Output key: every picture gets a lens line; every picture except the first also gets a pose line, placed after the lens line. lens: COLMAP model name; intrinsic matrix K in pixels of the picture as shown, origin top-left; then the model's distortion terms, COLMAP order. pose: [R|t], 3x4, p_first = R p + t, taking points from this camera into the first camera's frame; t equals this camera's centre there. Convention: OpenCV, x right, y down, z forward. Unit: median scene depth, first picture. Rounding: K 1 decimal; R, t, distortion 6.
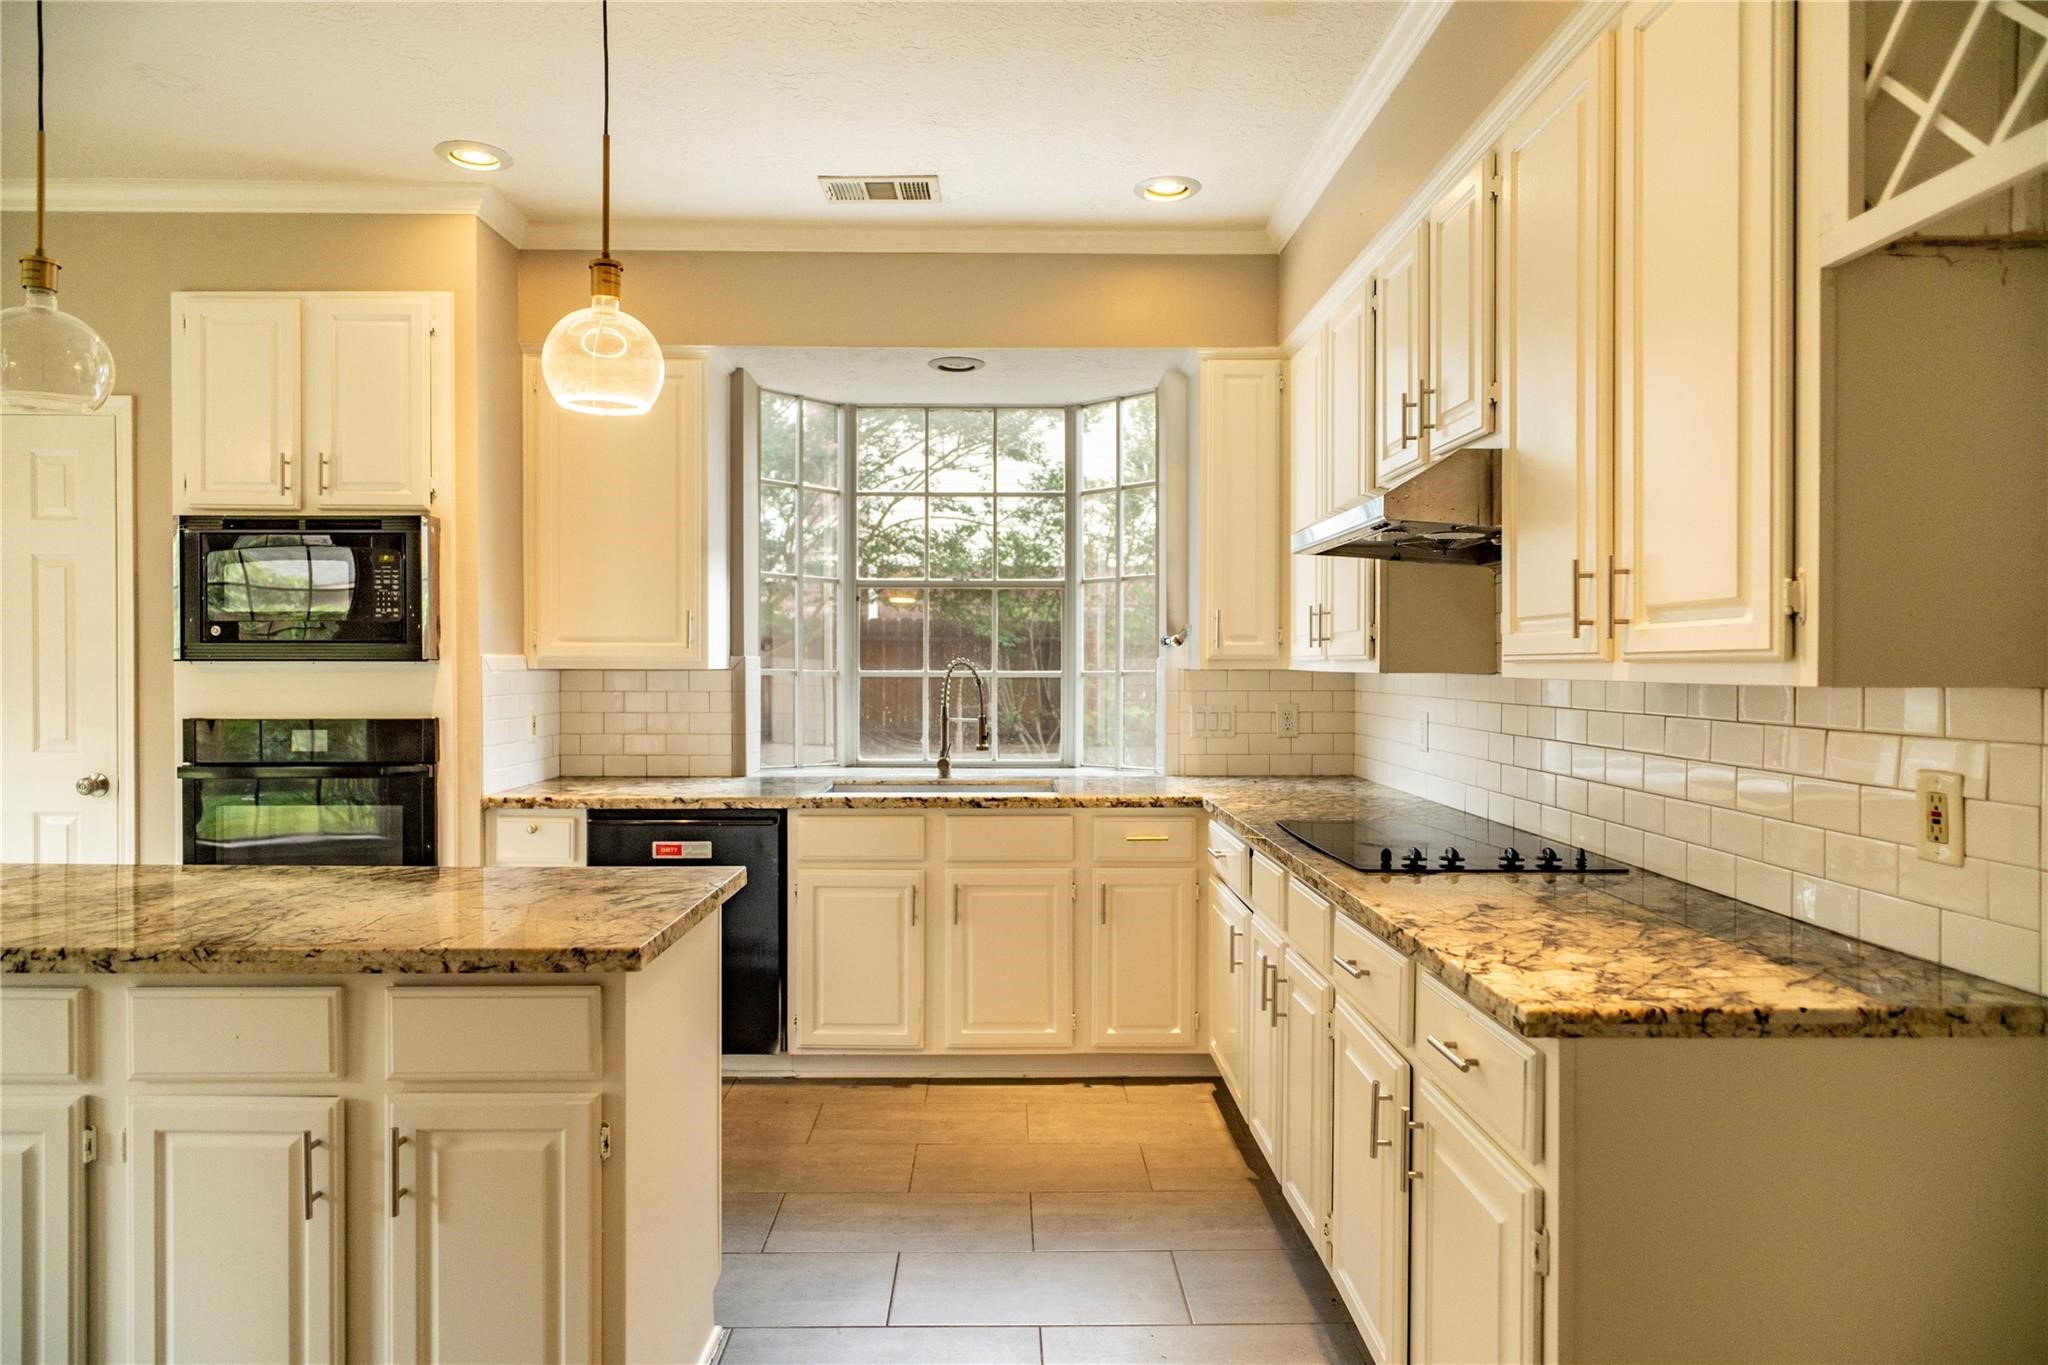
lens RADIAL K [[1220.4, 0, 1027.2], [0, 1220.4, 679.4], [0, 0, 1]] dist [-0.001689, 0.002450]
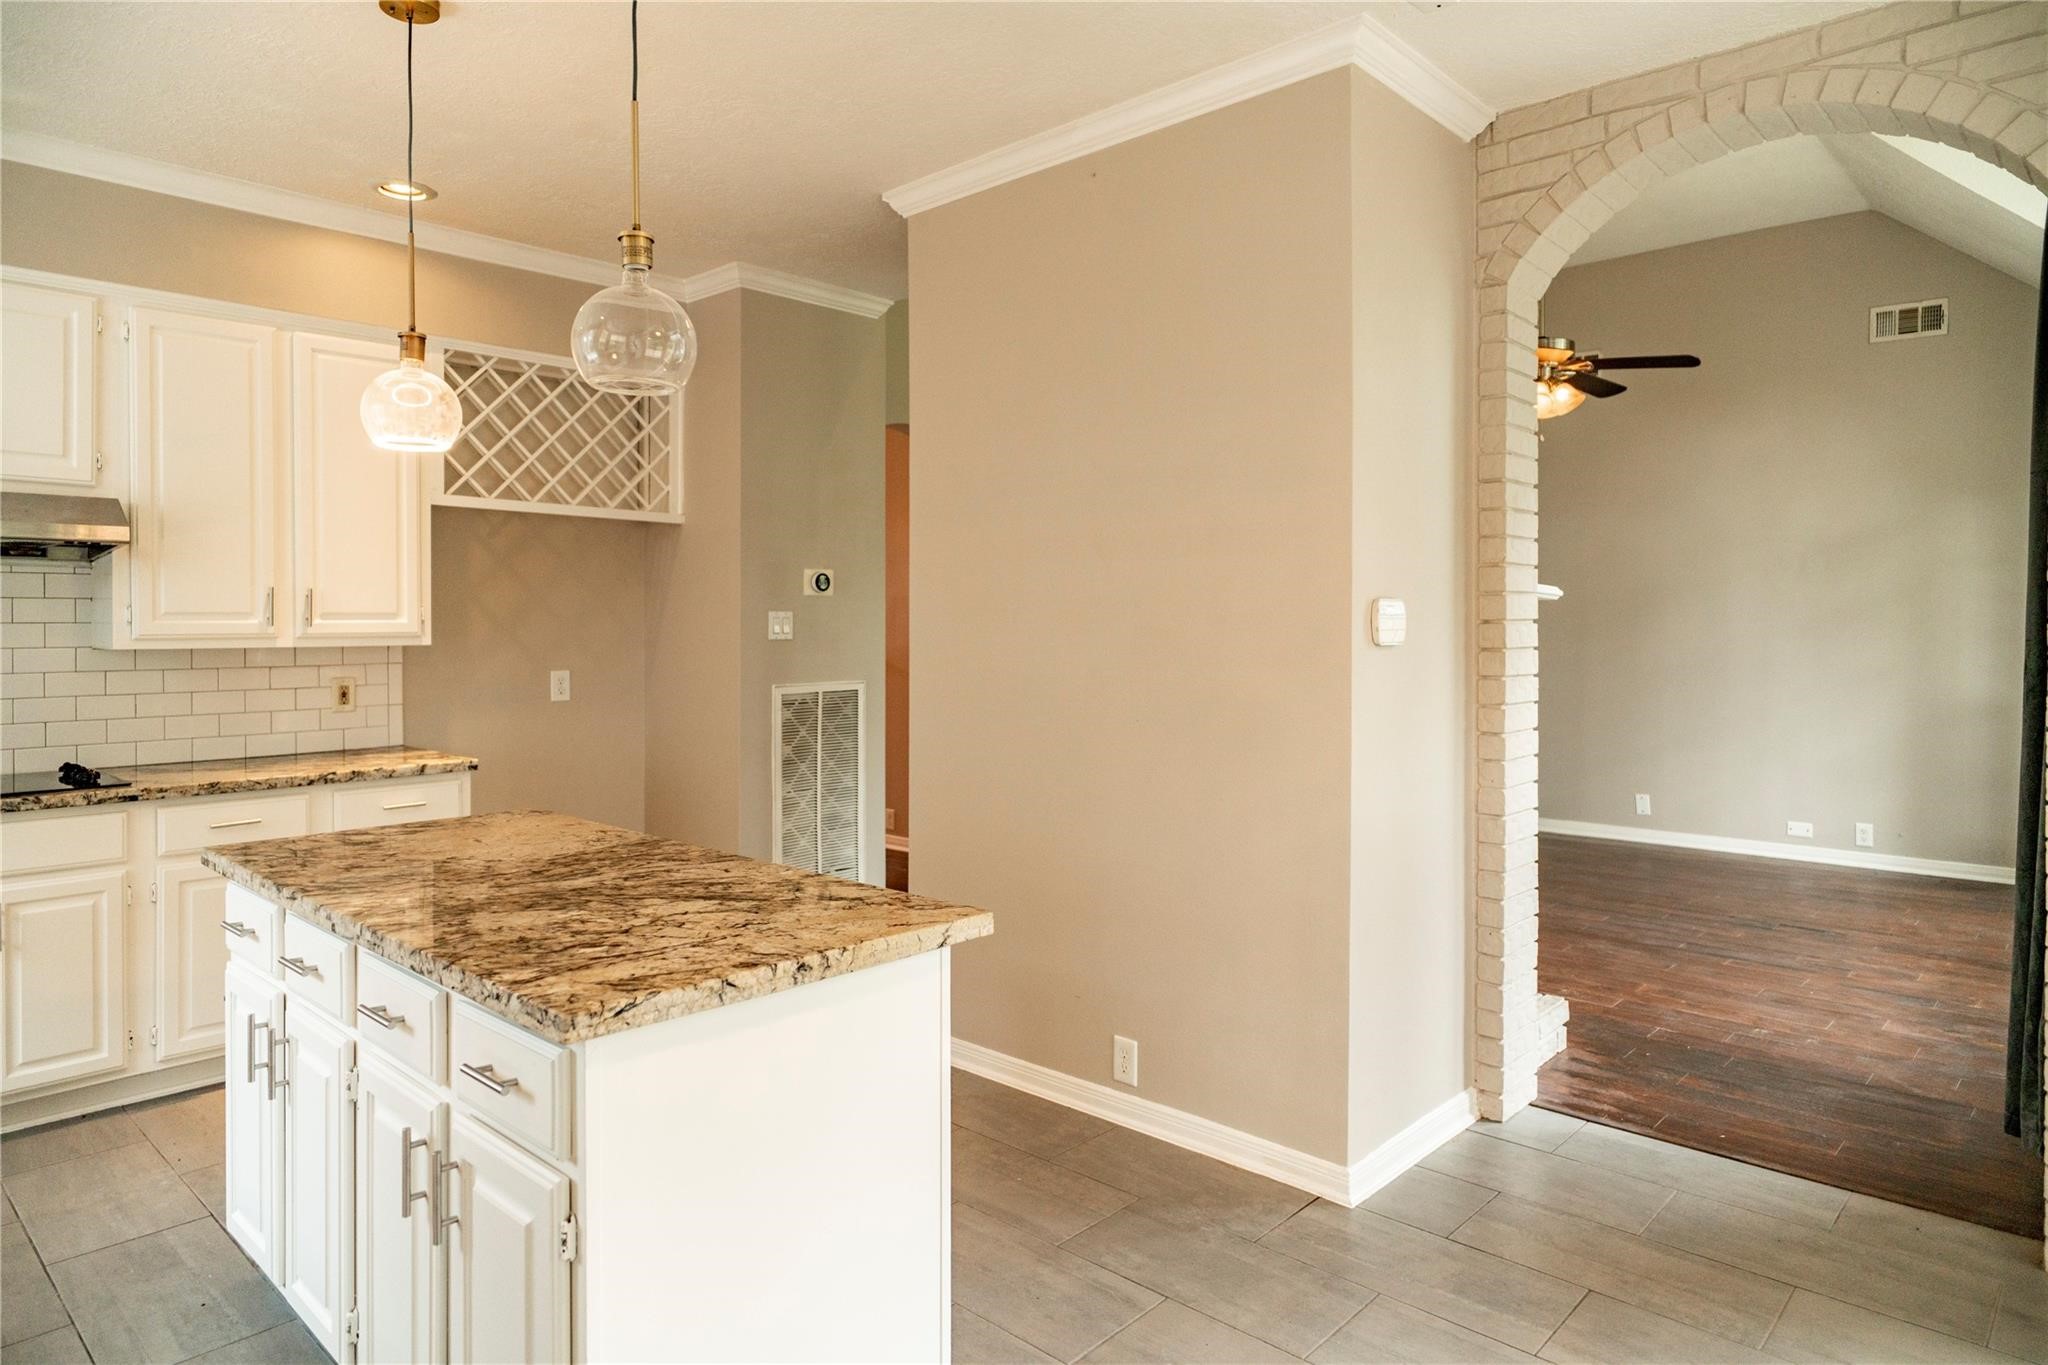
lens RADIAL K [[1220.4, 0, 1020.5], [0, 1220.4, 625.9], [0, 0, 1]] dist [-0.001689, 0.002450]
pose [[-0.722707, -0.003726, 0.691144, -0.970277], [0.007843, 0.999877, 0.013593, -0.027468], [-0.691110, 0.015245, -0.722589, 0.853791]]
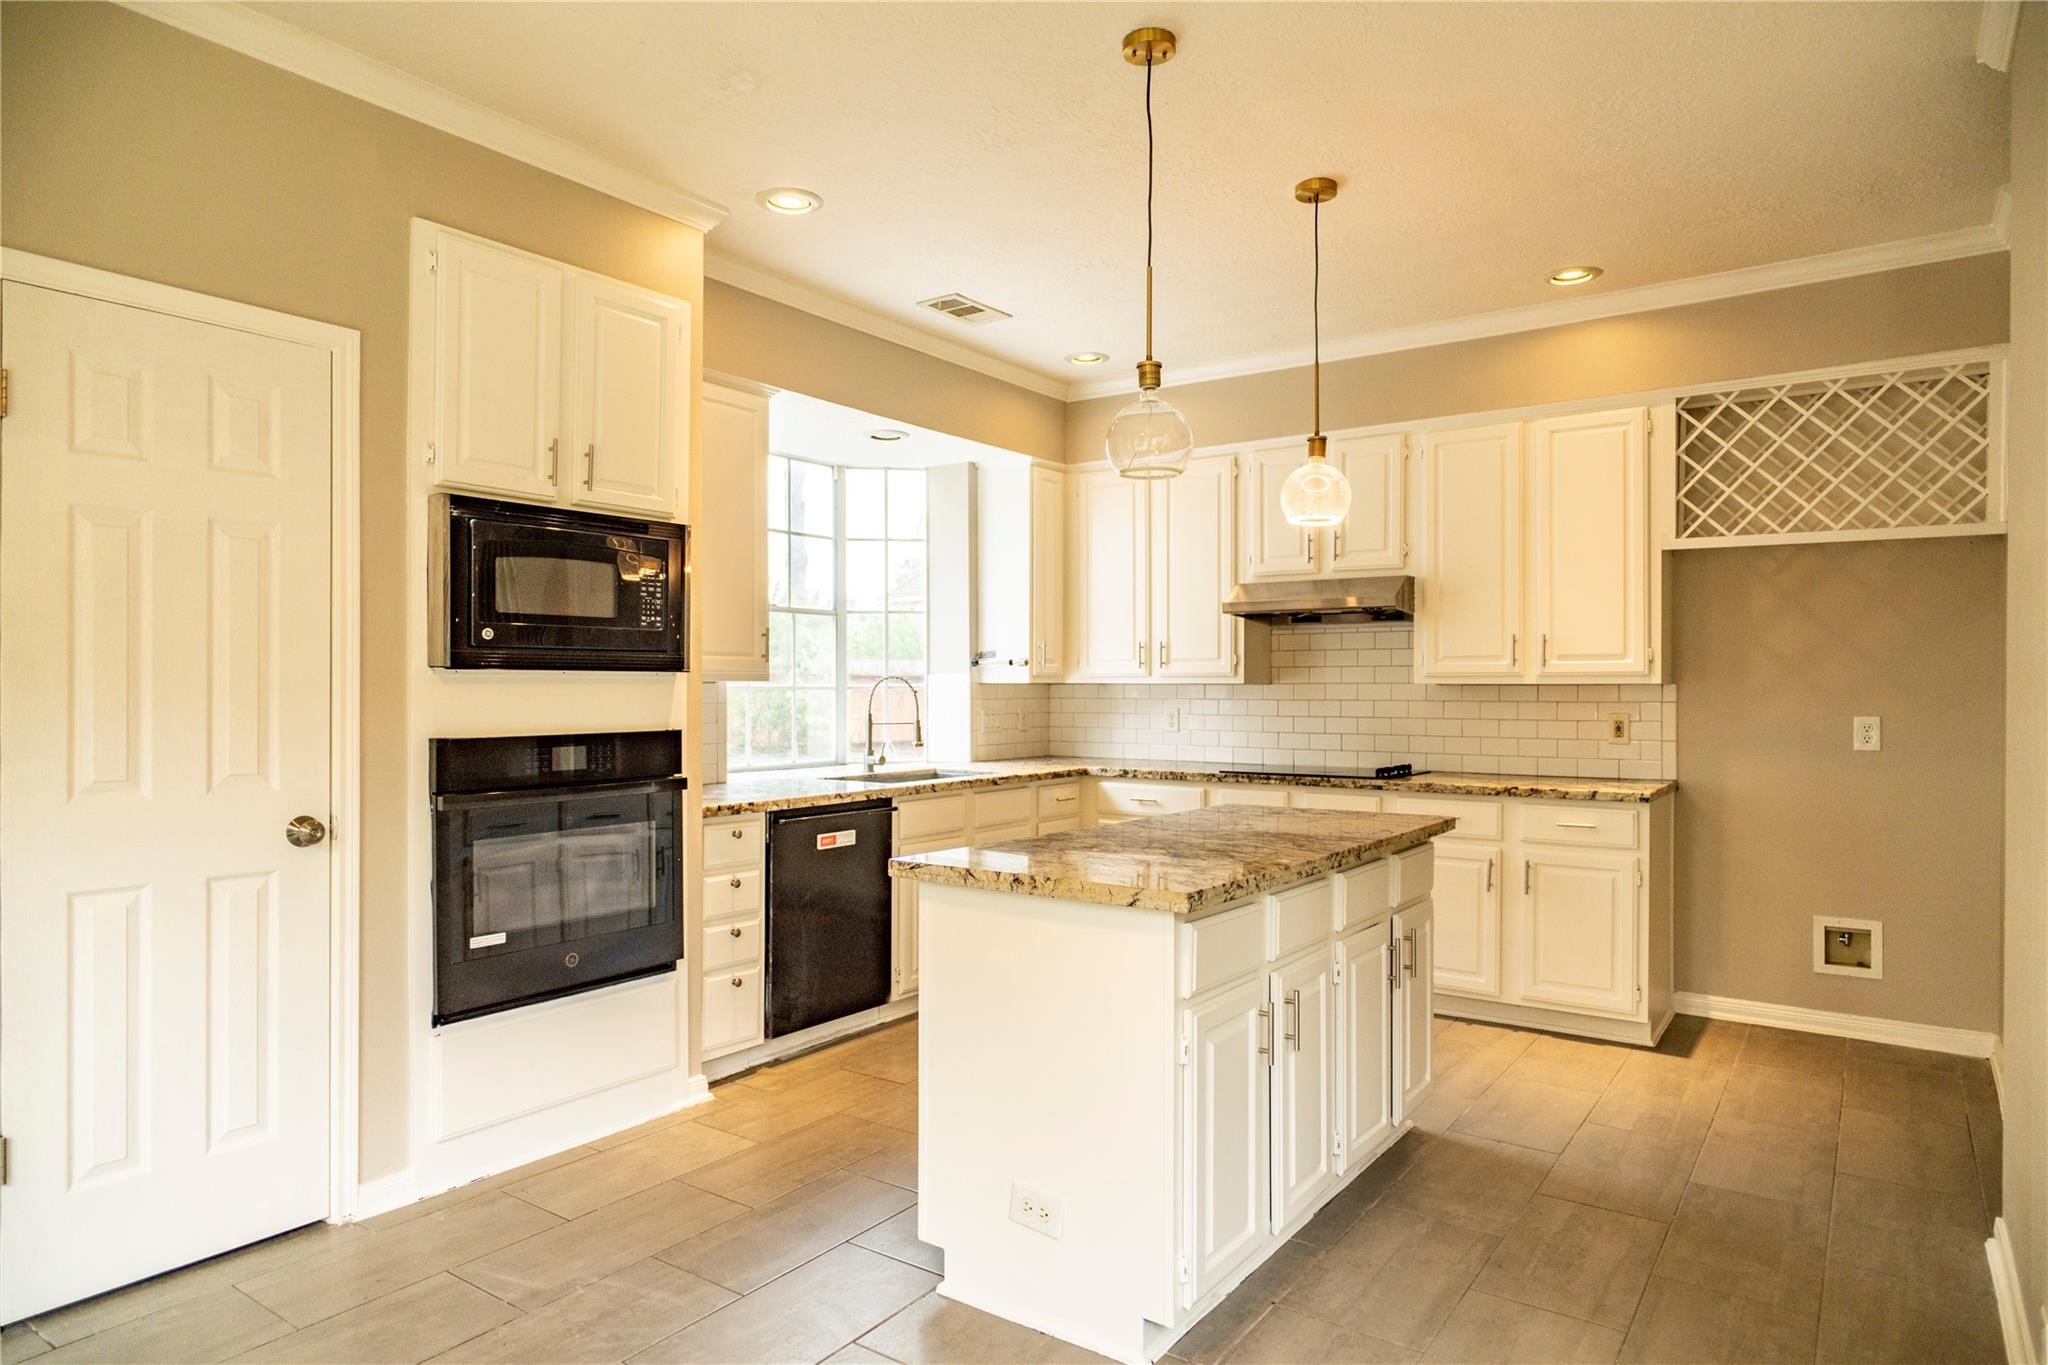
lens RADIAL K [[1220.4, 0, 1037.2], [0, 1220.4, 693.7], [0, 0, 1]] dist [-0.001689, 0.002450]
pose [[0.583526, -0.005593, 0.812075, -1.120101], [0.010872, 0.999940, -0.000925, 0.006928], [-0.812022, 0.009369, 0.583552, 0.186942]]
